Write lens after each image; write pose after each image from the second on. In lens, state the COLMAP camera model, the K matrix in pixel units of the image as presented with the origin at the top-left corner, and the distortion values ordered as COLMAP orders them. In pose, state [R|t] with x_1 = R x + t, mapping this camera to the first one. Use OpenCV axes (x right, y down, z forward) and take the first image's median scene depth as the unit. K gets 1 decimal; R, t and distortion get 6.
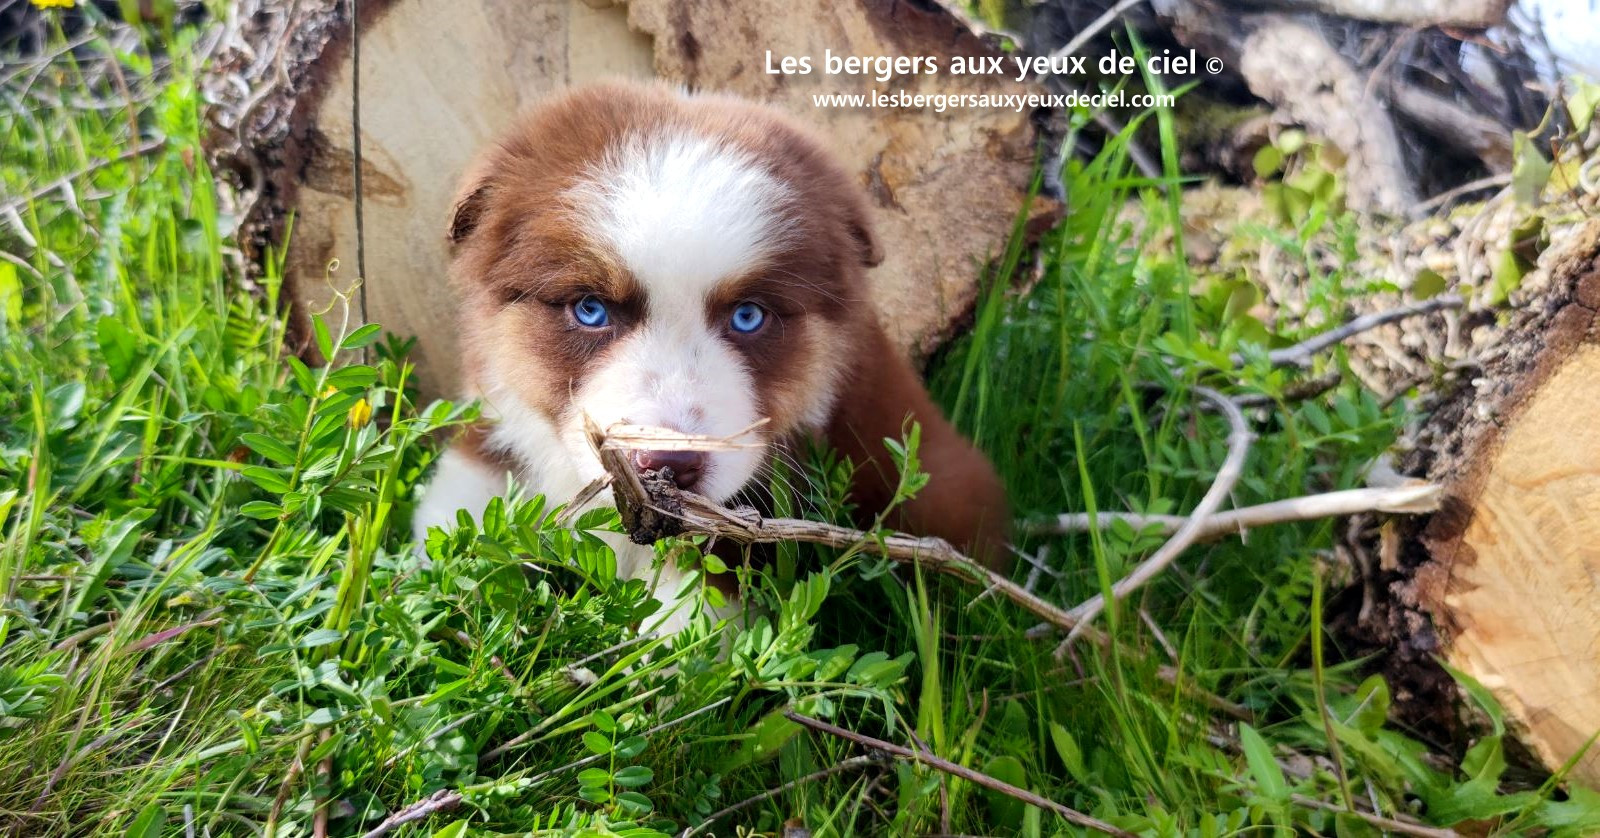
lens RADIAL K [[1961.4, 0, 796.9], [0, 1961.4, 473.6], [0, 0, 1]] dist [0.016576, -0.029714]
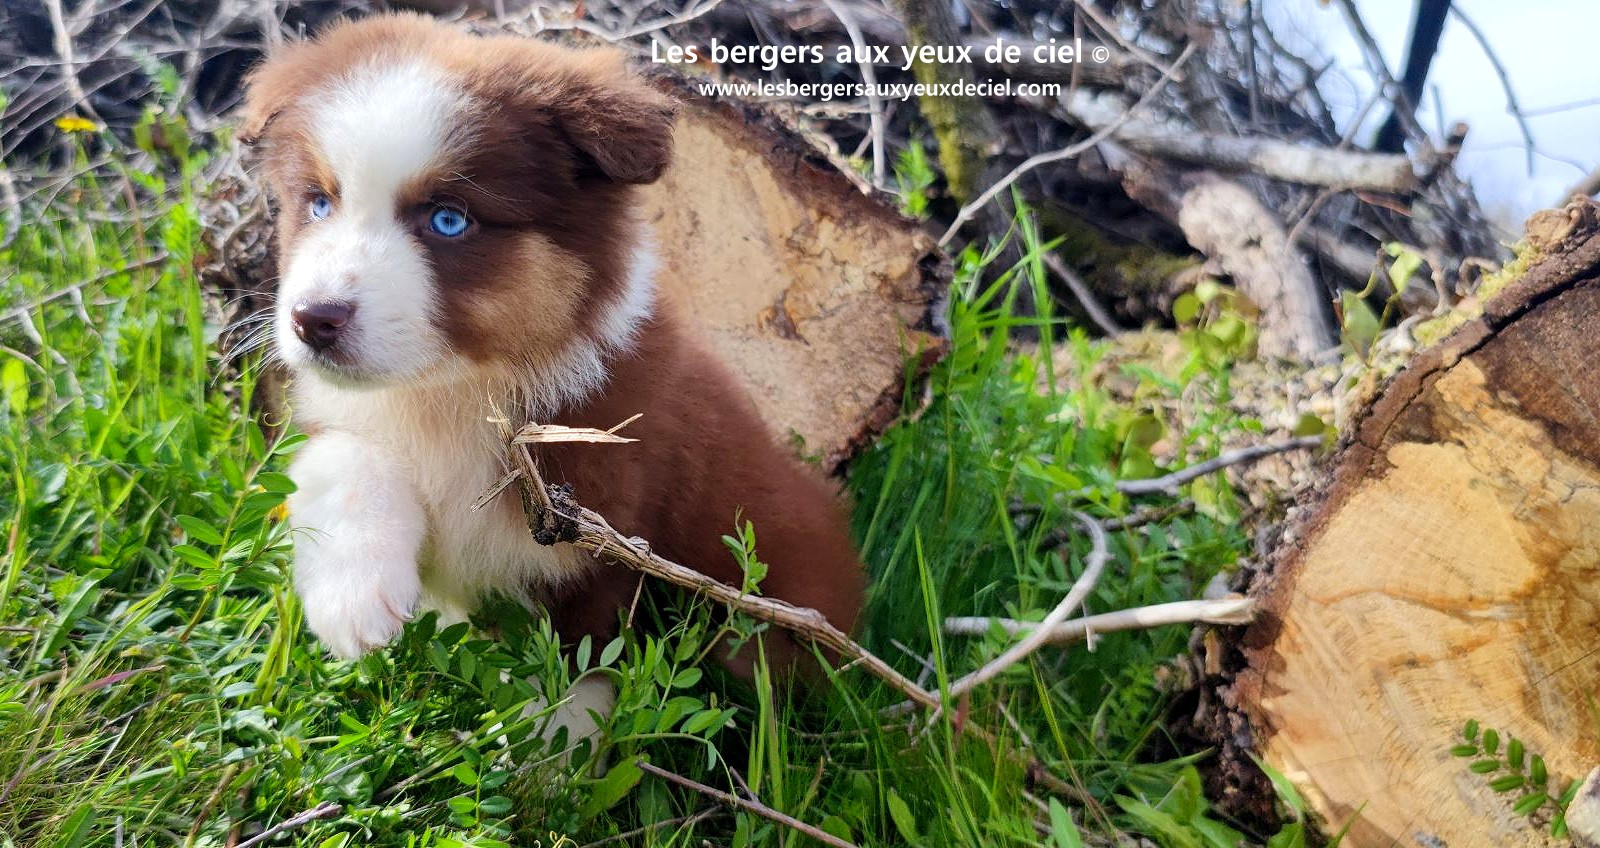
lens RADIAL K [[2016.4, 0, 800.0], [0, 2016.4, 424.0], [0, 0, 1]] dist [0.041449, -0.010389]
pose [[0.999165, 0.036553, -0.018267, 0.076563], [-0.038047, 0.995257, -0.089529, 0.017794], [0.014908, 0.090149, 0.995817, -0.158372]]
